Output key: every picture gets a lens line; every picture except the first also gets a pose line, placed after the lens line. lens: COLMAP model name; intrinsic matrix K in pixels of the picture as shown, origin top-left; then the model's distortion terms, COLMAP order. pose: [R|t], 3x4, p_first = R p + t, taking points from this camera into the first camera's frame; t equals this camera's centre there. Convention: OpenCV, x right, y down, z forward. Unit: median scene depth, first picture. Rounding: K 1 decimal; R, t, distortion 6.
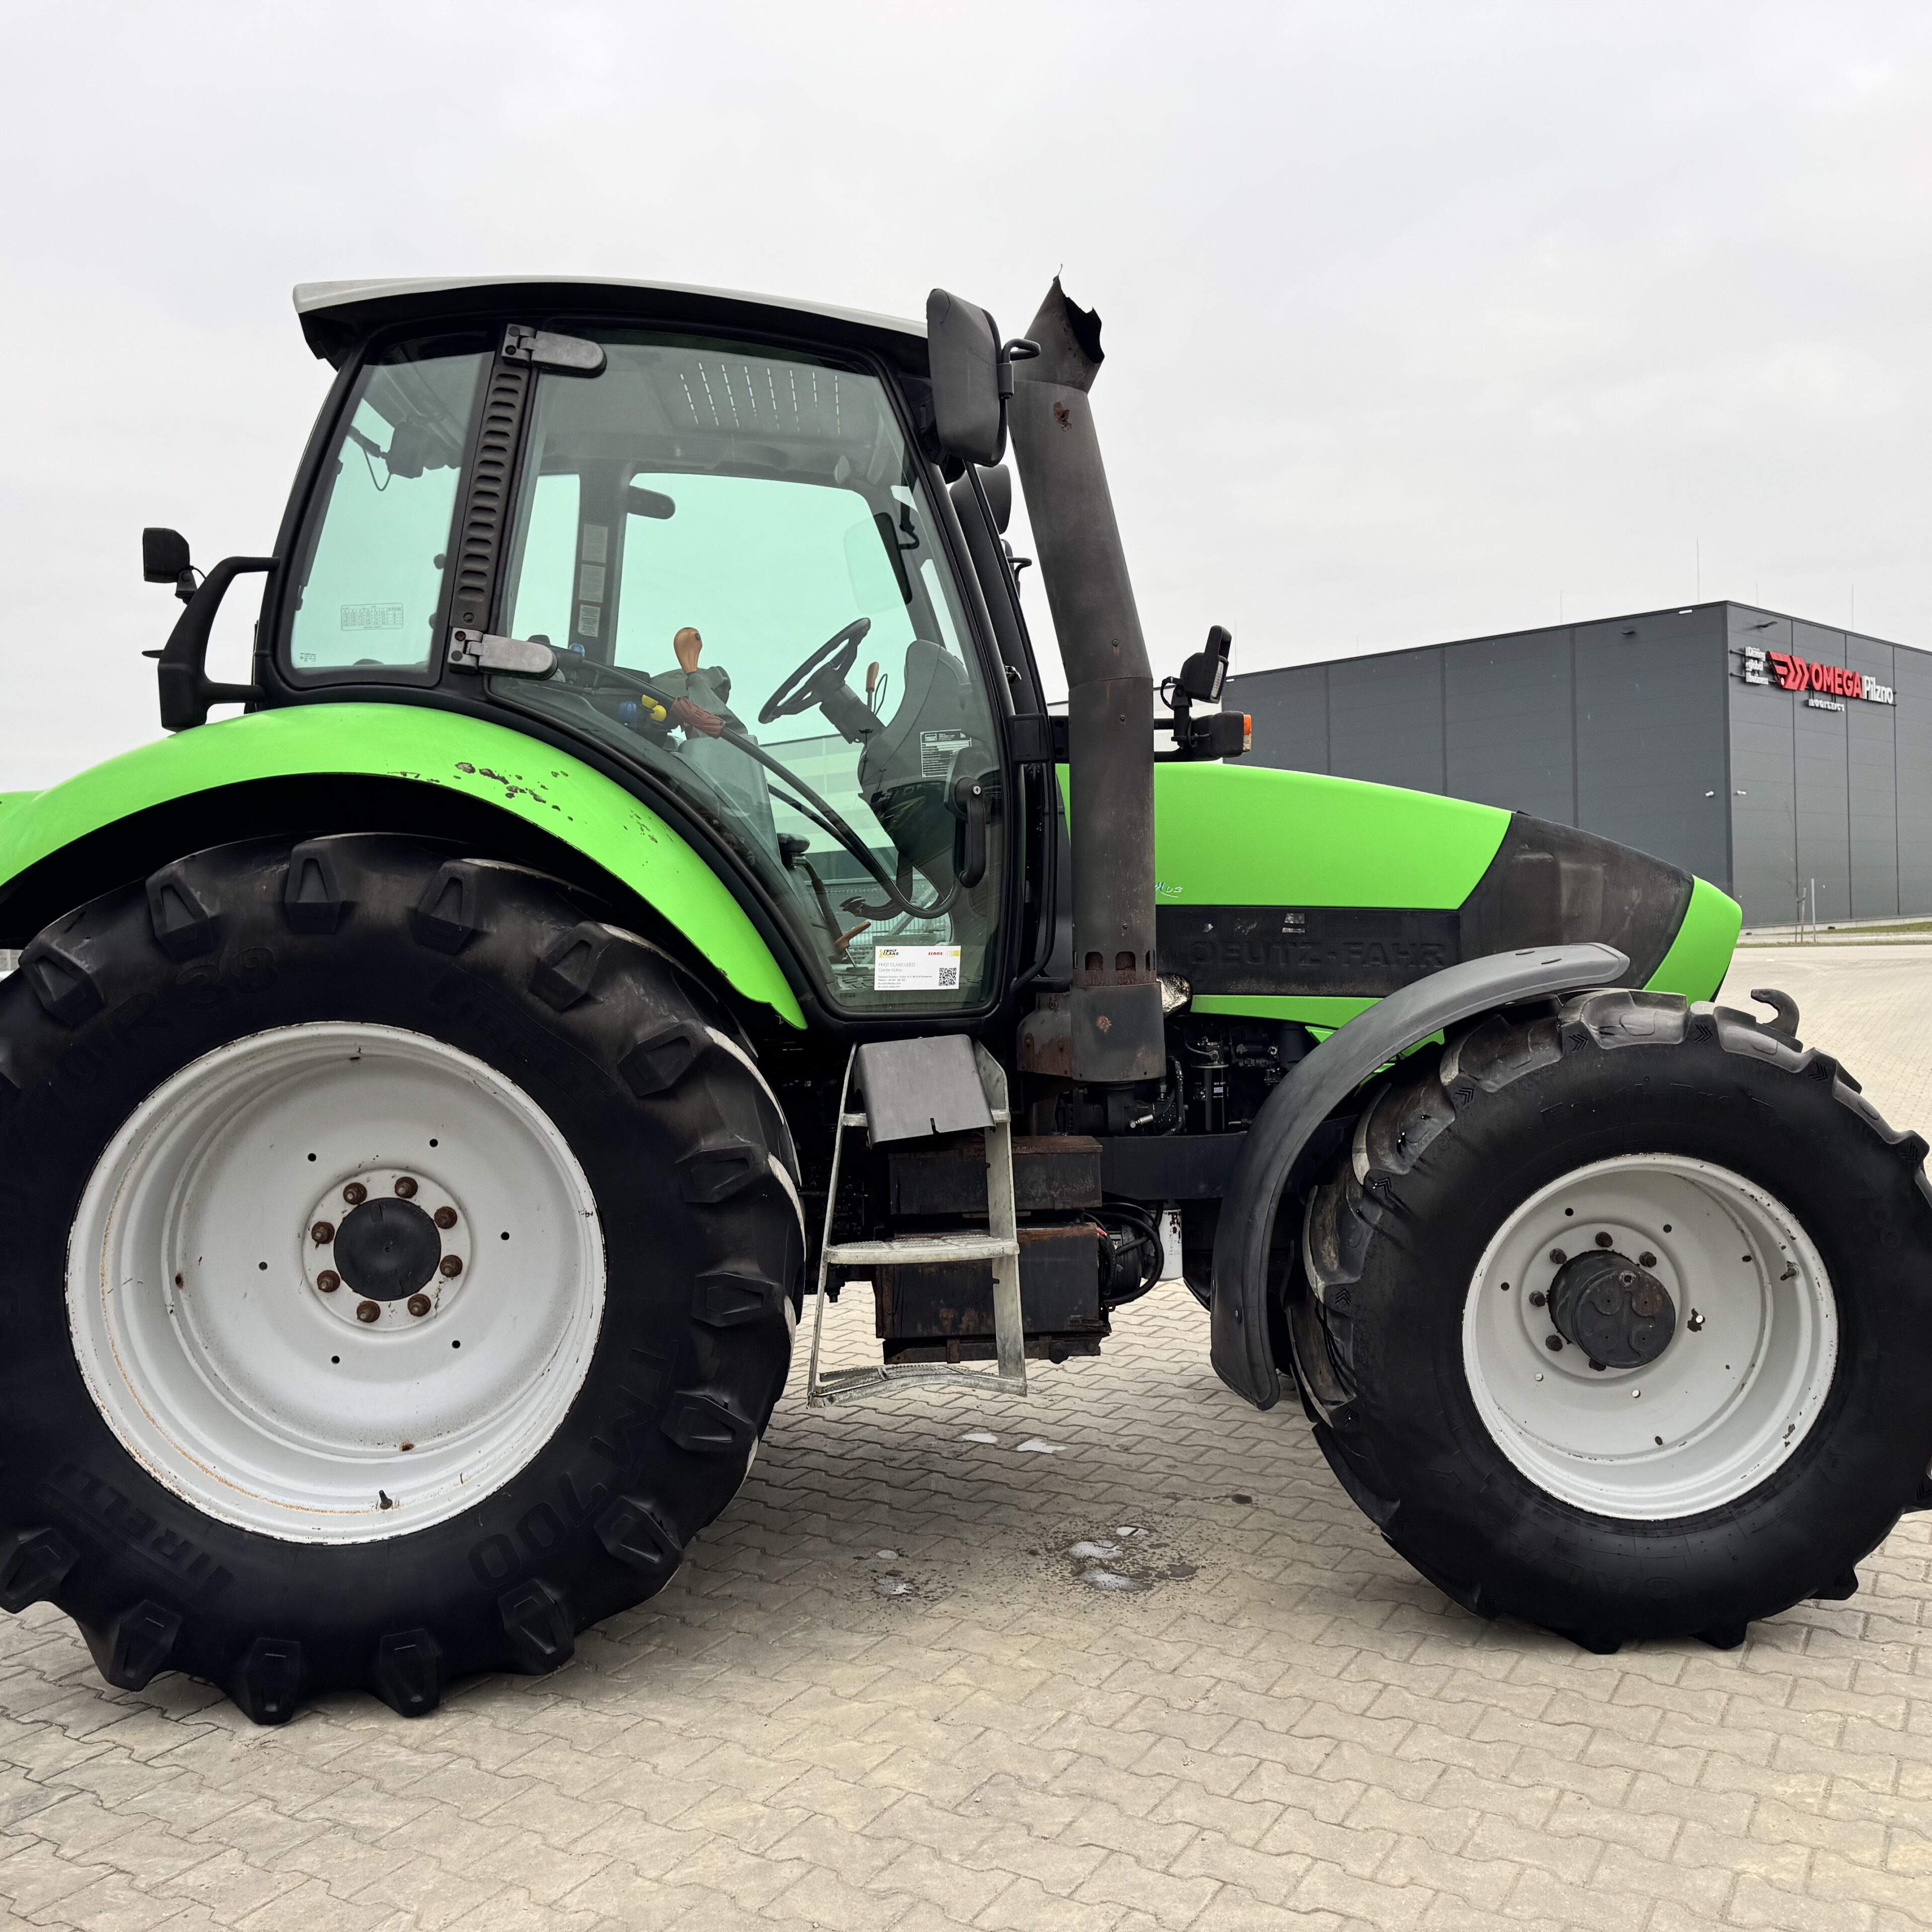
lens RADIAL K [[1814.4, 0, 959.6], [0, 1814.4, 943.1], [0, 0, 1]] dist [0.016648, -0.010271]
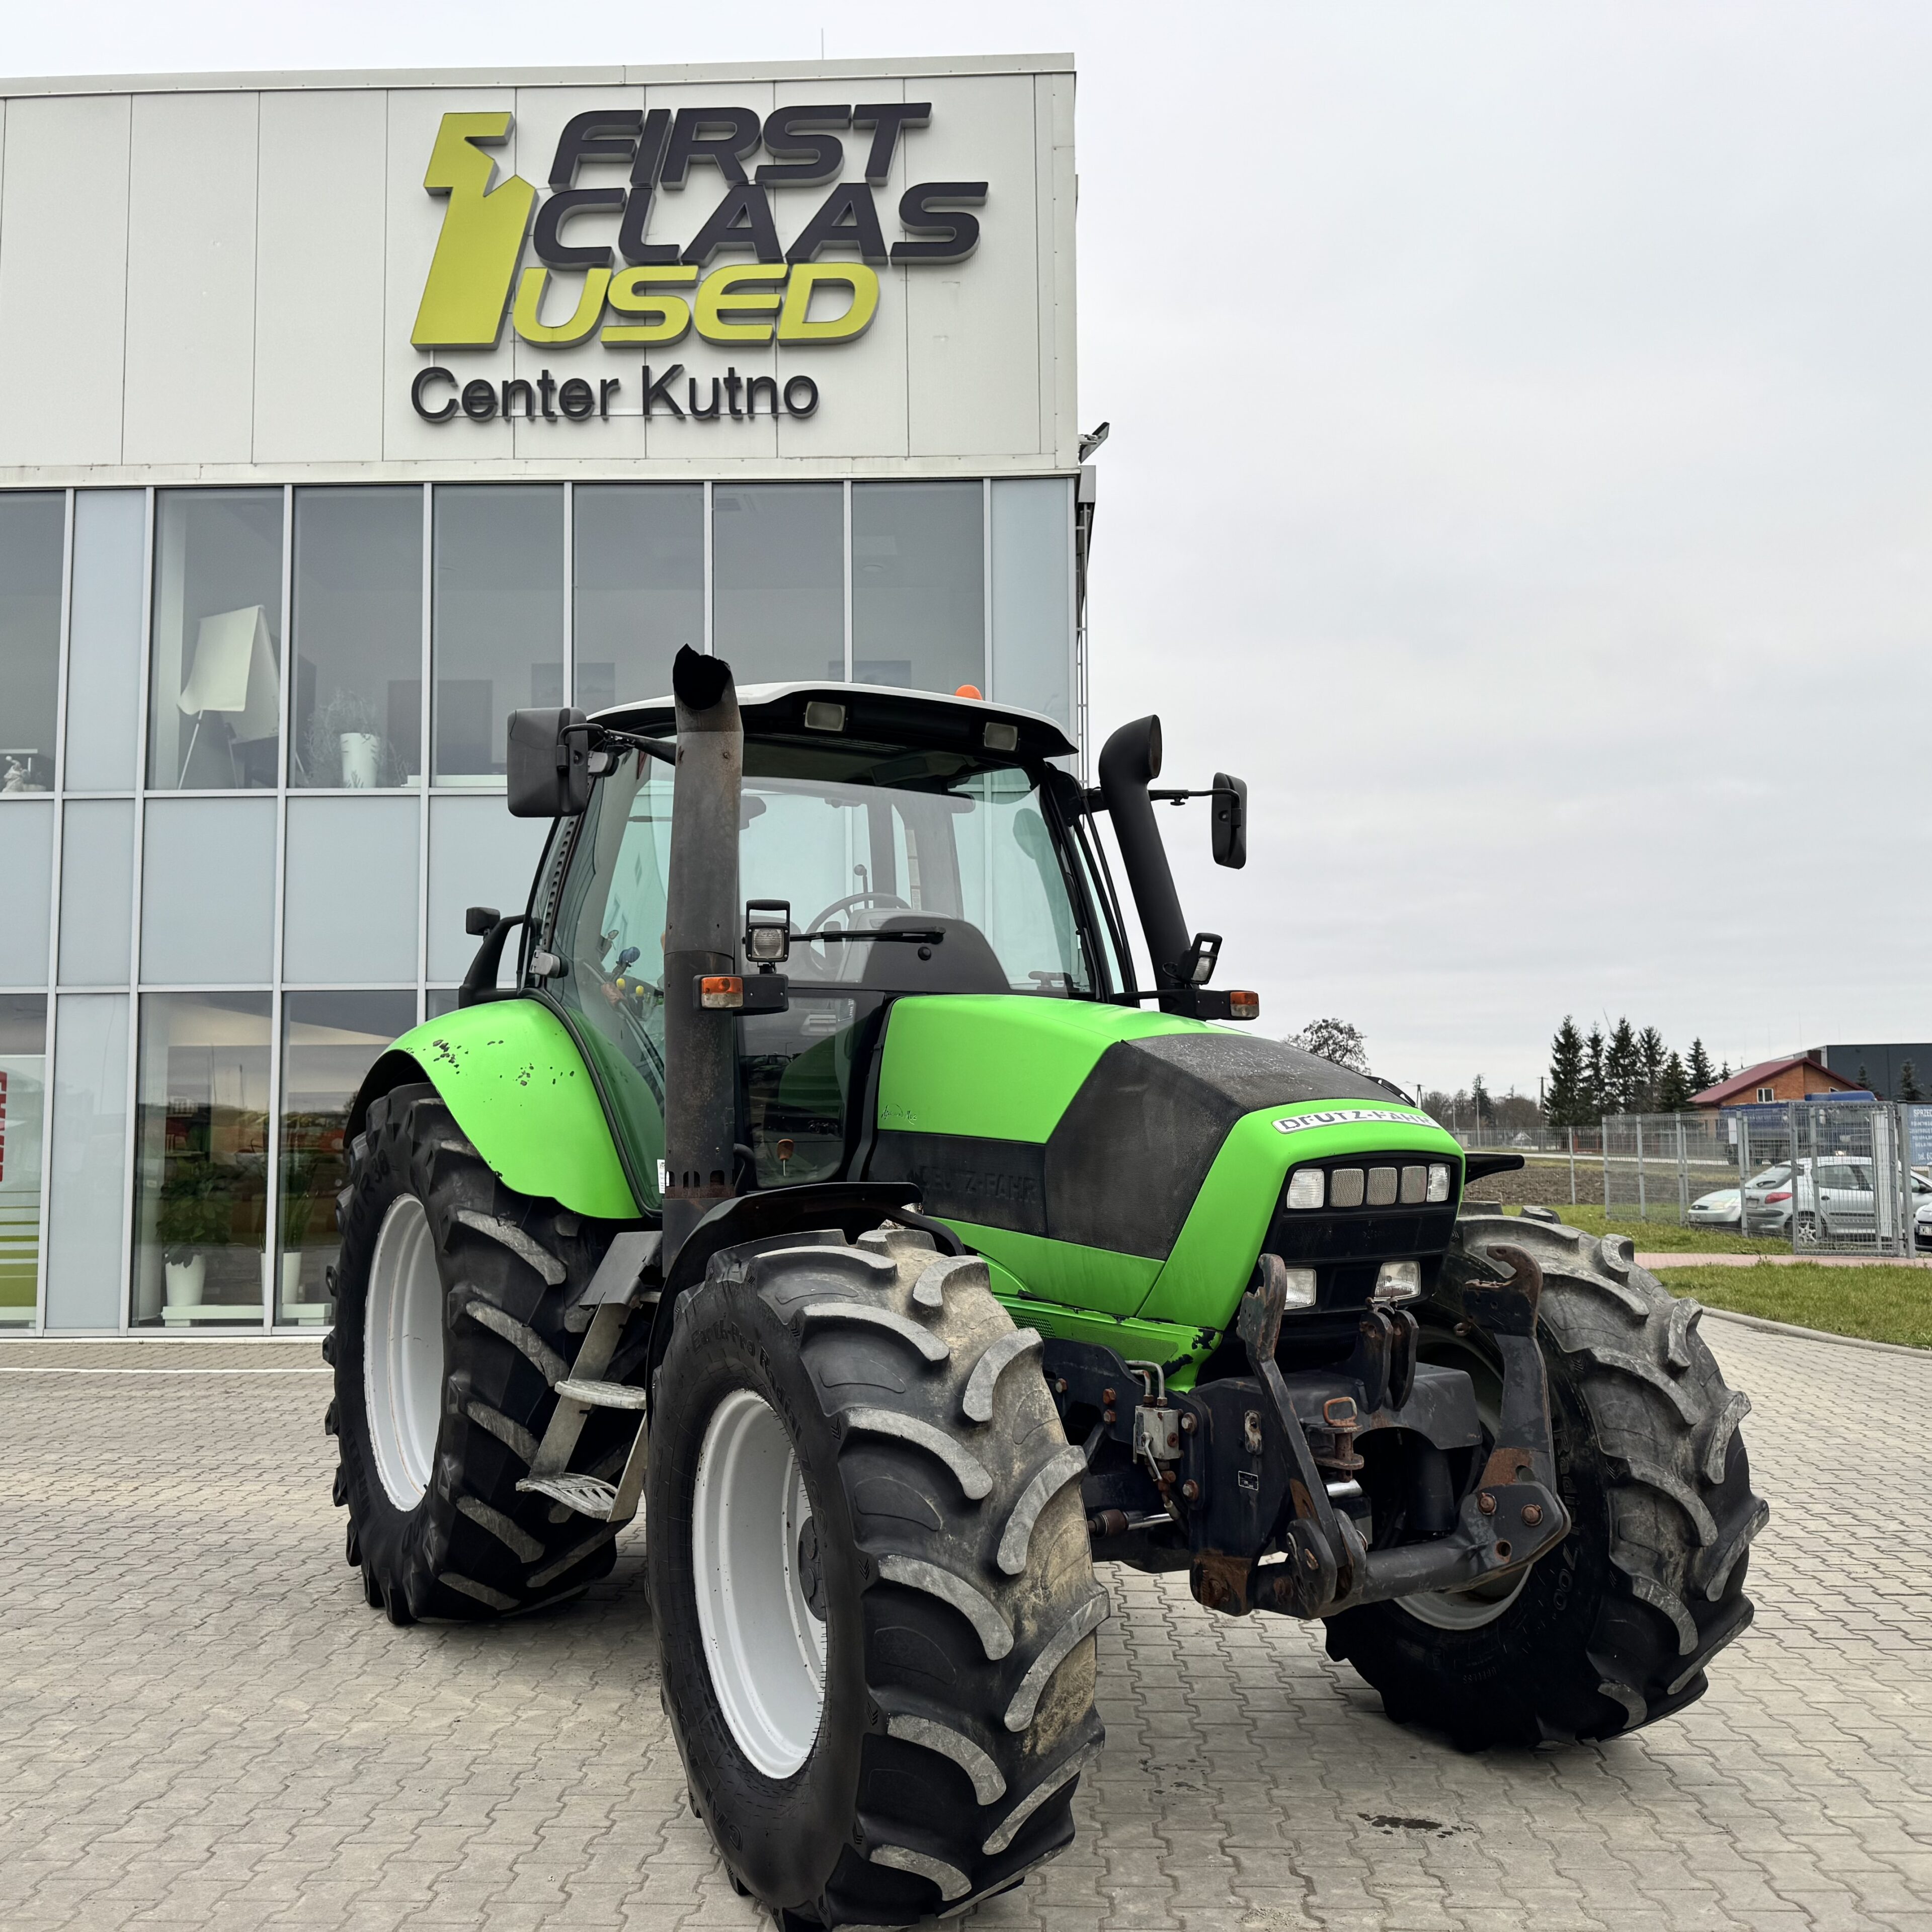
lens RADIAL K [[1814.4, 0, 959.6], [0, 1814.4, 943.1], [0, 0, 1]] dist [0.016648, -0.010271]
pose [[0.477572, -0.066653, -0.876061, 1.419430], [-0.015705, 0.996311, -0.084364, -0.056387], [0.878452, 0.054049, 0.474764, 0.633445]]
